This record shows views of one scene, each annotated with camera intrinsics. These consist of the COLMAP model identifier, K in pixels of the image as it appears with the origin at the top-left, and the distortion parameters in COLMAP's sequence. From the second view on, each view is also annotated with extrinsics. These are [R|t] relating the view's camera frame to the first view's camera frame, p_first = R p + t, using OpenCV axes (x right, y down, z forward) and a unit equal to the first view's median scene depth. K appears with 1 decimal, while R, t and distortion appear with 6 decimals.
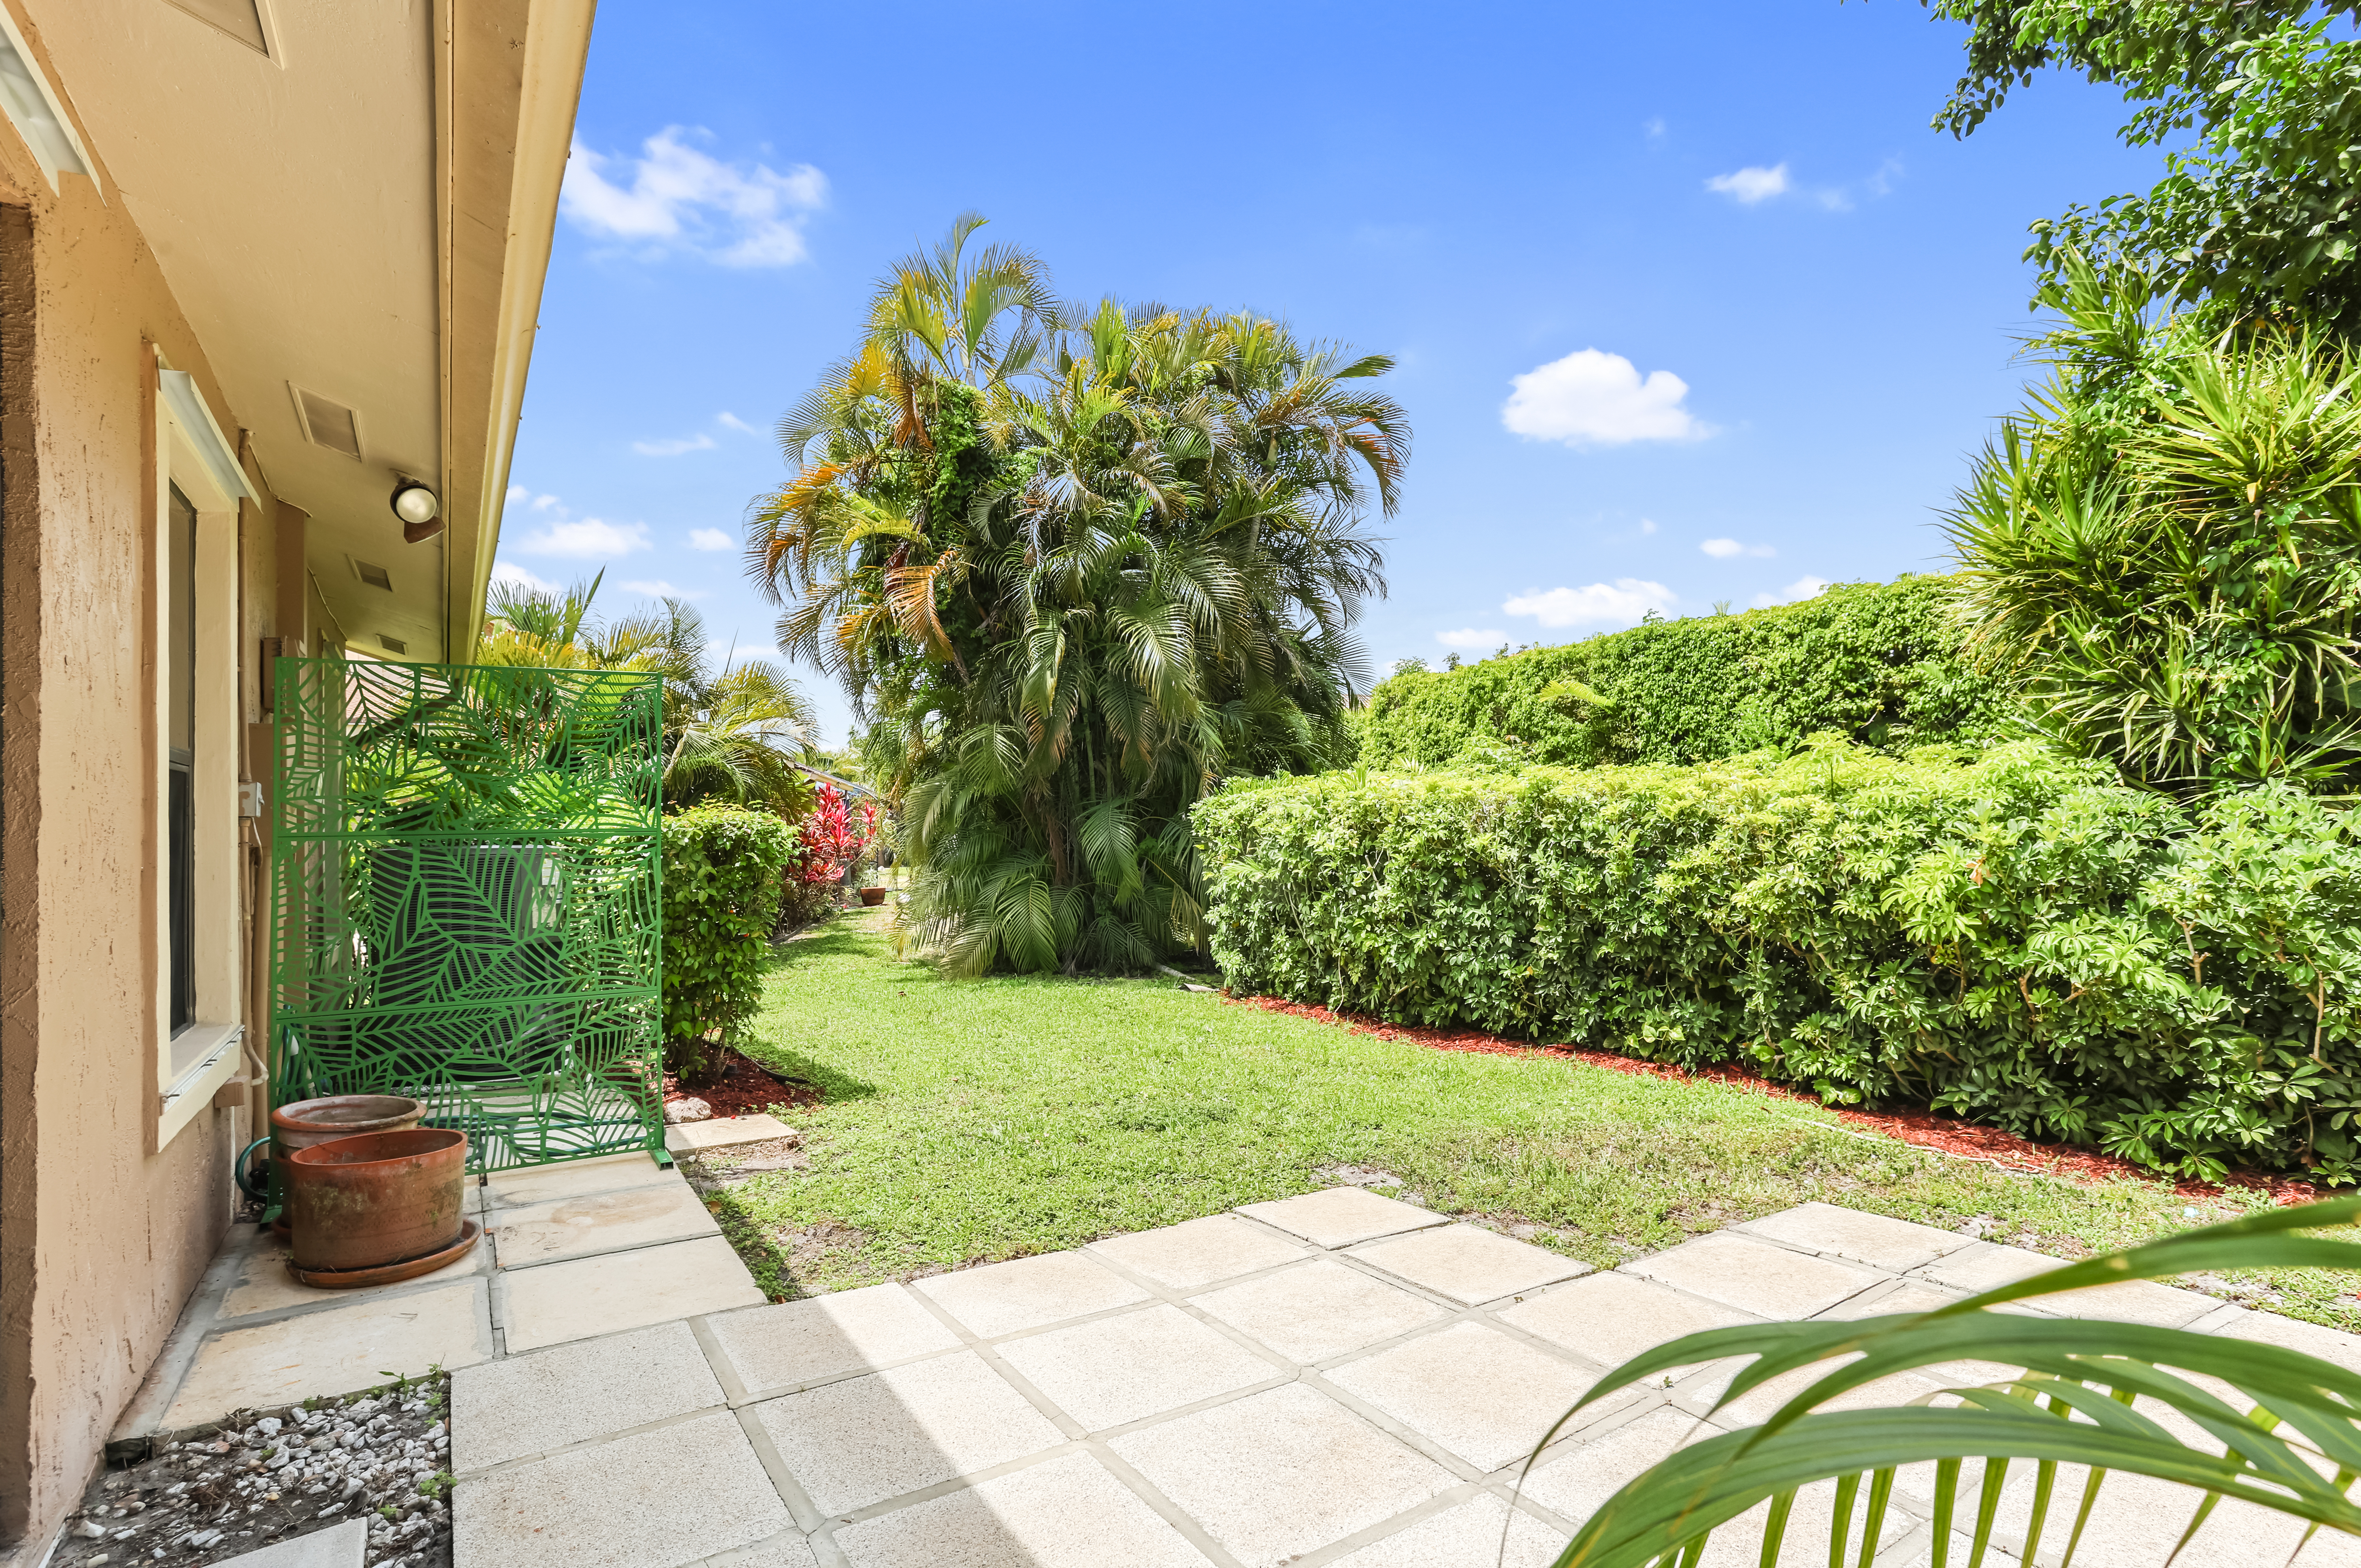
lens RADIAL K [[1197.4, 0, 1187.5], [0, 1197.4, 796.4], [0, 0, 1]] dist [-0.053872, 0.018355]
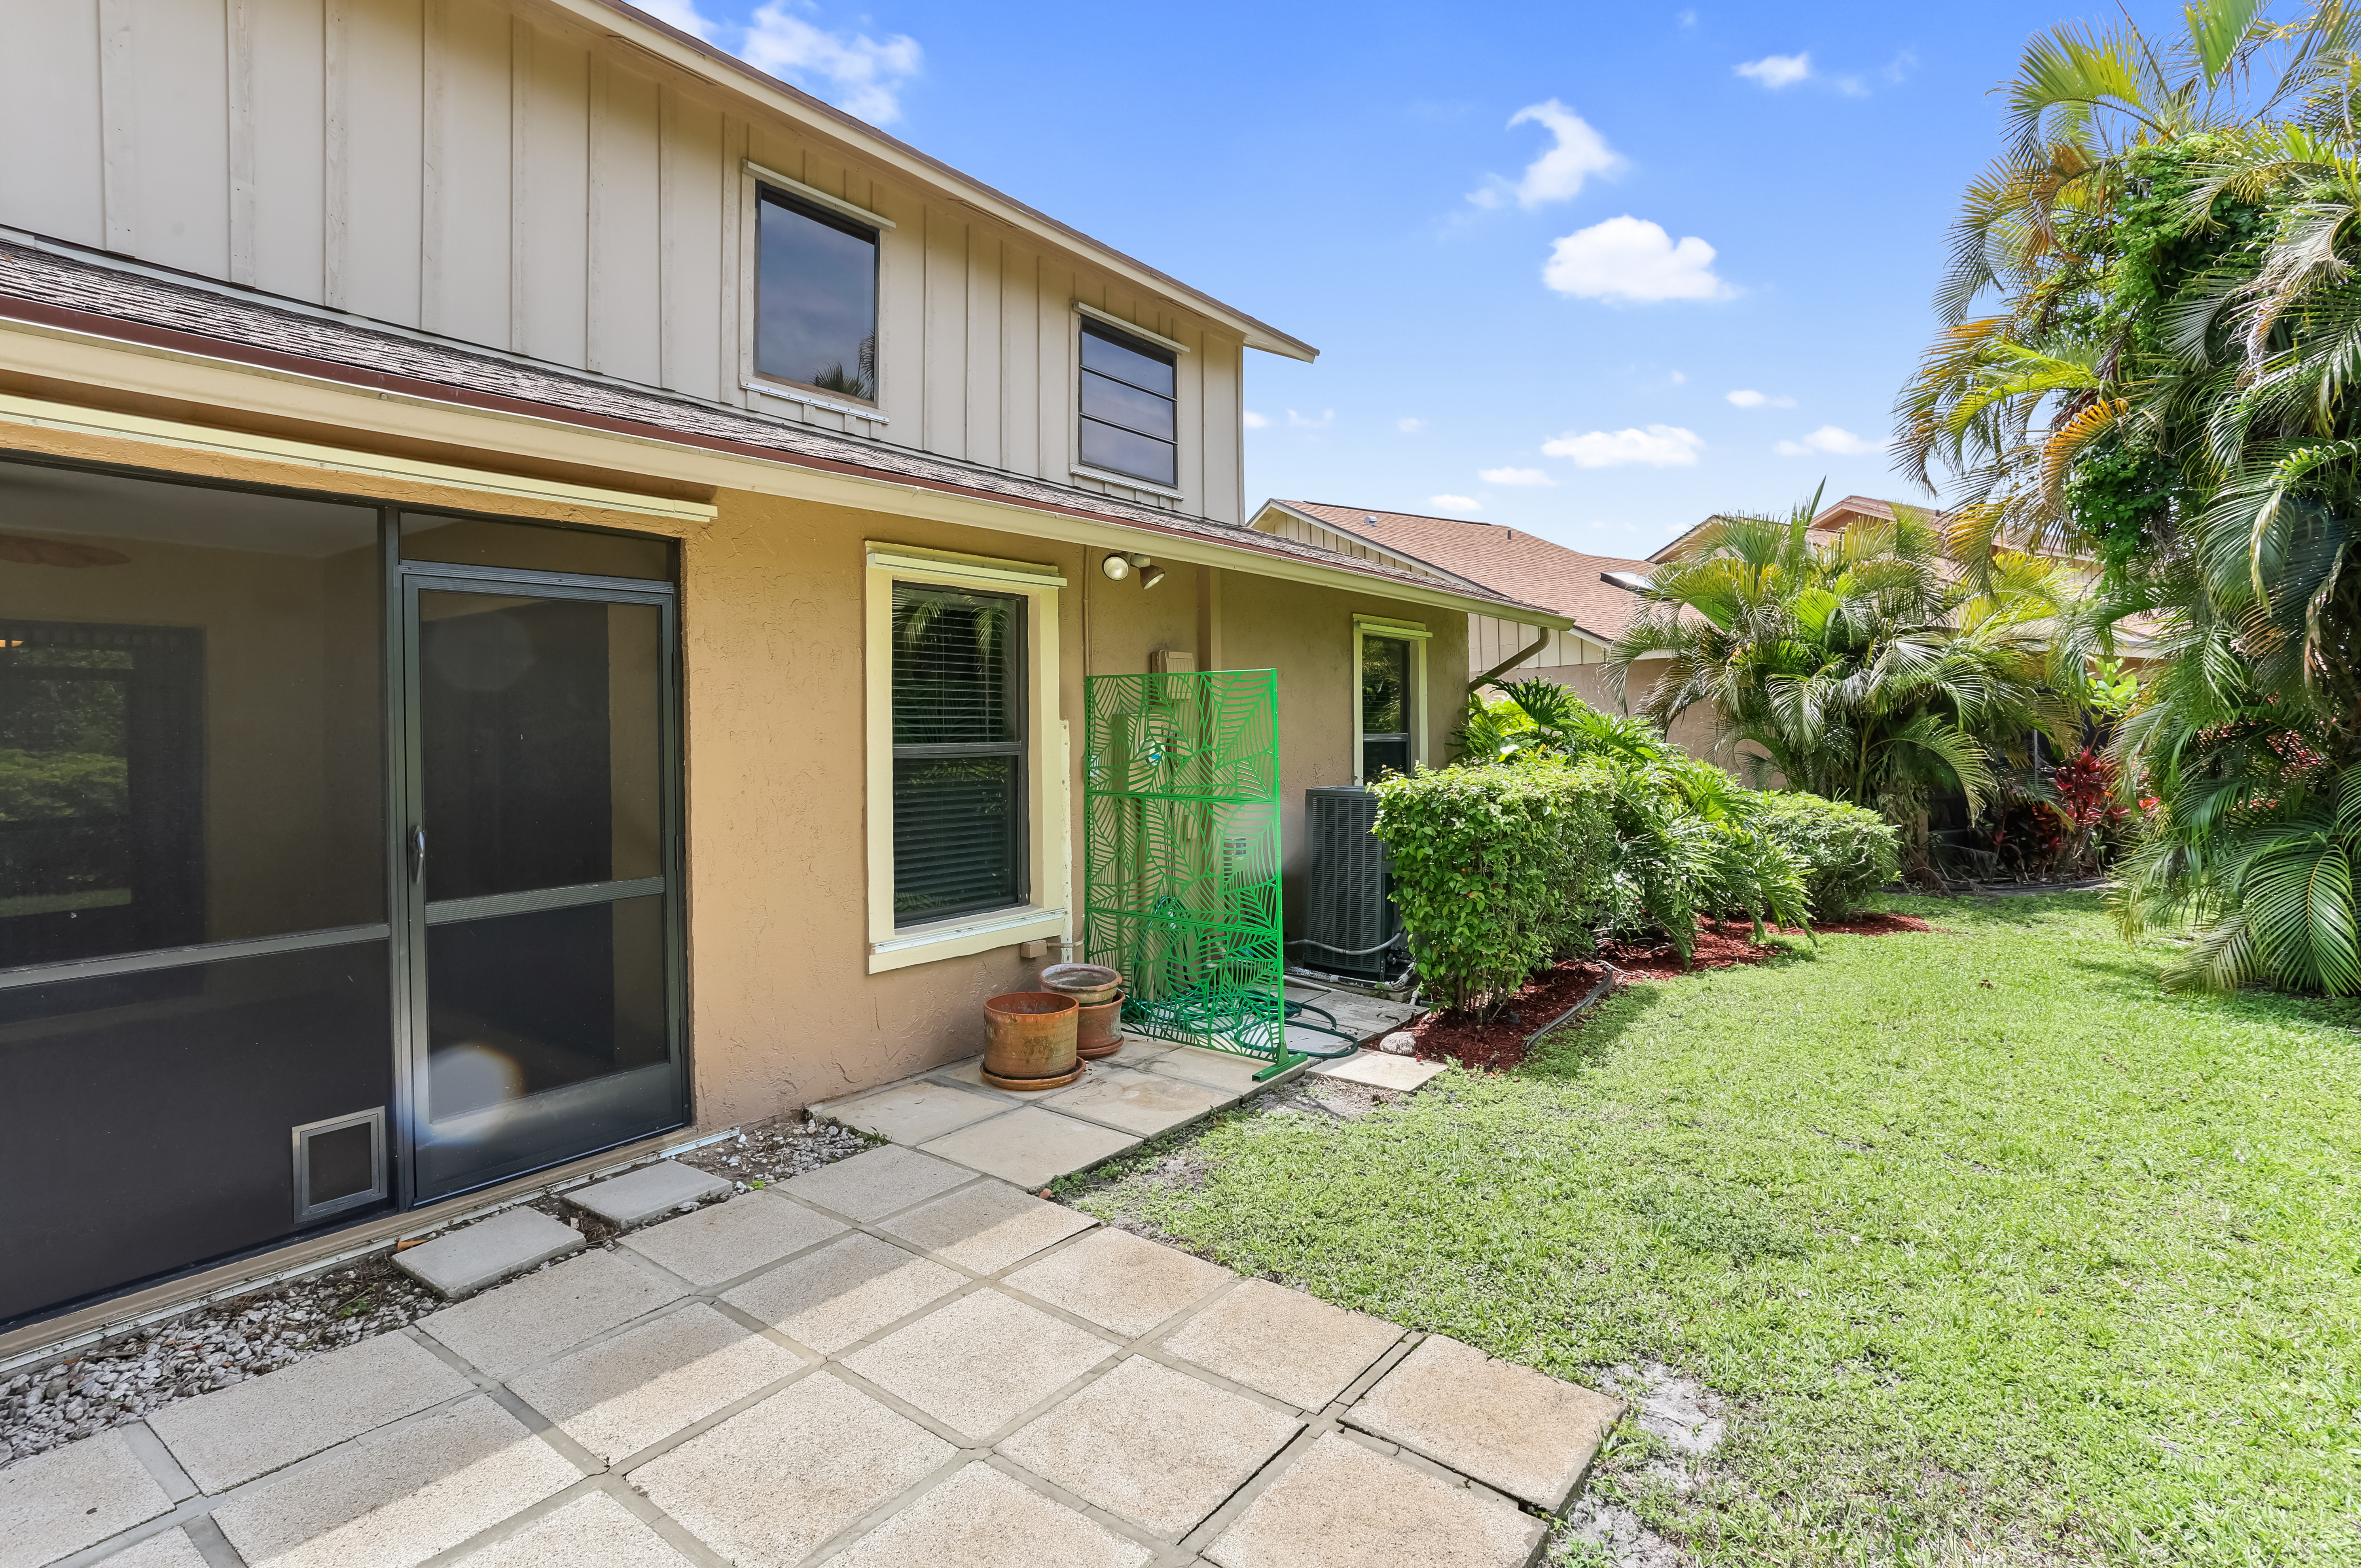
lens RADIAL K [[1161.8, 0, 1180.5], [0, 1161.8, 784.0], [0, 0, 1]] dist [-0.077294, 0.053864]
pose [[0.333161, 0.071622, -0.940146, 0.392279], [0.017519, 0.996468, 0.082121, -0.055411], [0.942707, -0.043830, 0.330730, 0.338156]]
